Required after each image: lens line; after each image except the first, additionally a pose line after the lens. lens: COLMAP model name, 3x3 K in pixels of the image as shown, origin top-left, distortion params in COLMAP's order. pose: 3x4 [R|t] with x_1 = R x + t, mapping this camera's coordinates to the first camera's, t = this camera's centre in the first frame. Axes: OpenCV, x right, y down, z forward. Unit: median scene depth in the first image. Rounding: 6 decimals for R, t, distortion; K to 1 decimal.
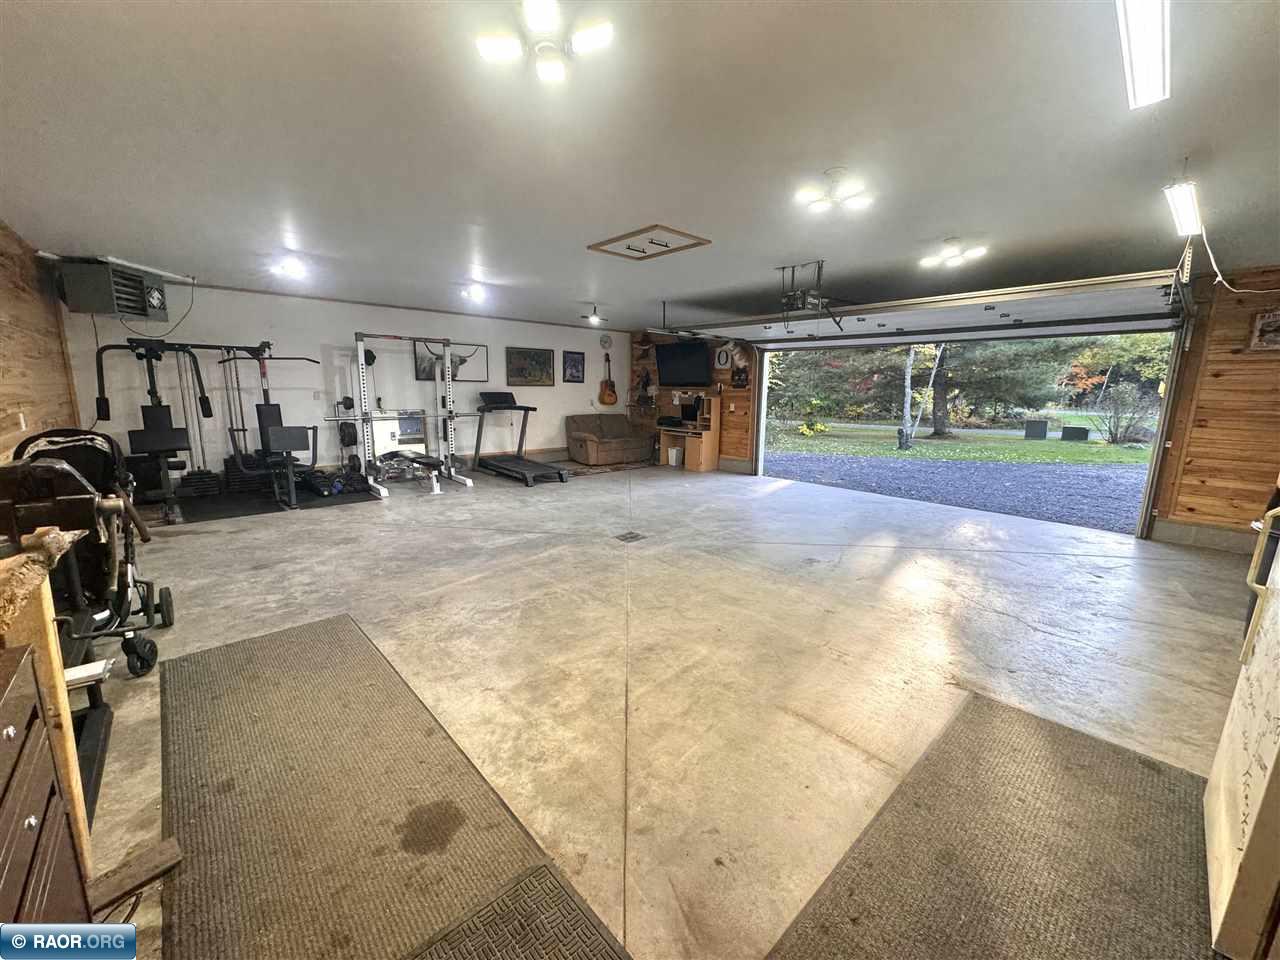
lens RADIAL K [[513.0, 0, 640.0], [0, 513.0, 480.0], [0, 0, 1]] dist [-0.002197, 0.000487]
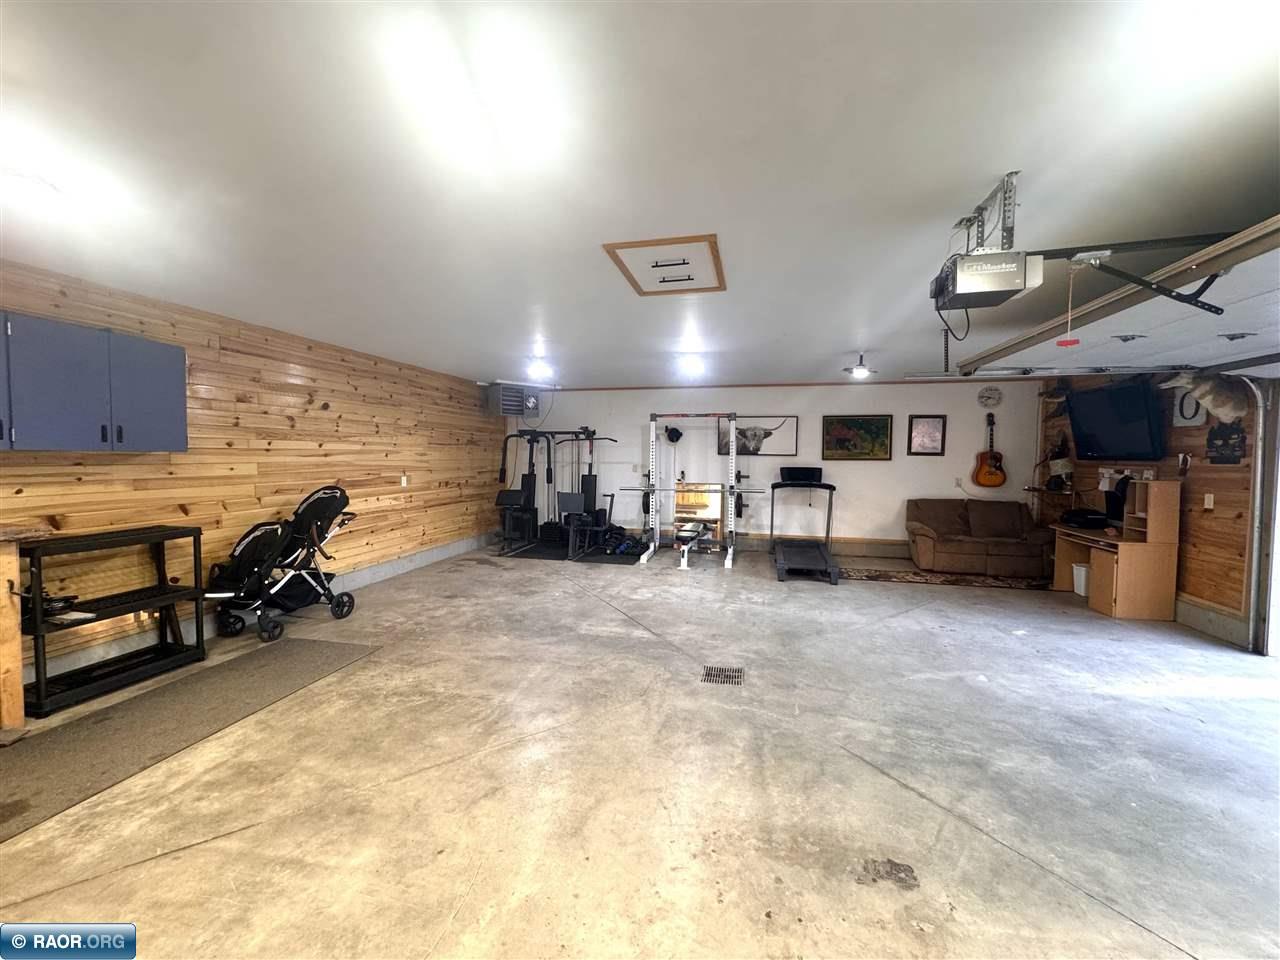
lens RADIAL K [[513.0, 0, 640.0], [0, 513.0, 480.0], [0, 0, 1]] dist [-0.002197, 0.000487]
pose [[0.567107, 0.029104, -0.823130, 0.464190], [-0.146310, 0.987041, -0.065902, -0.083707], [0.810545, 0.157806, 0.564016, 0.463663]]
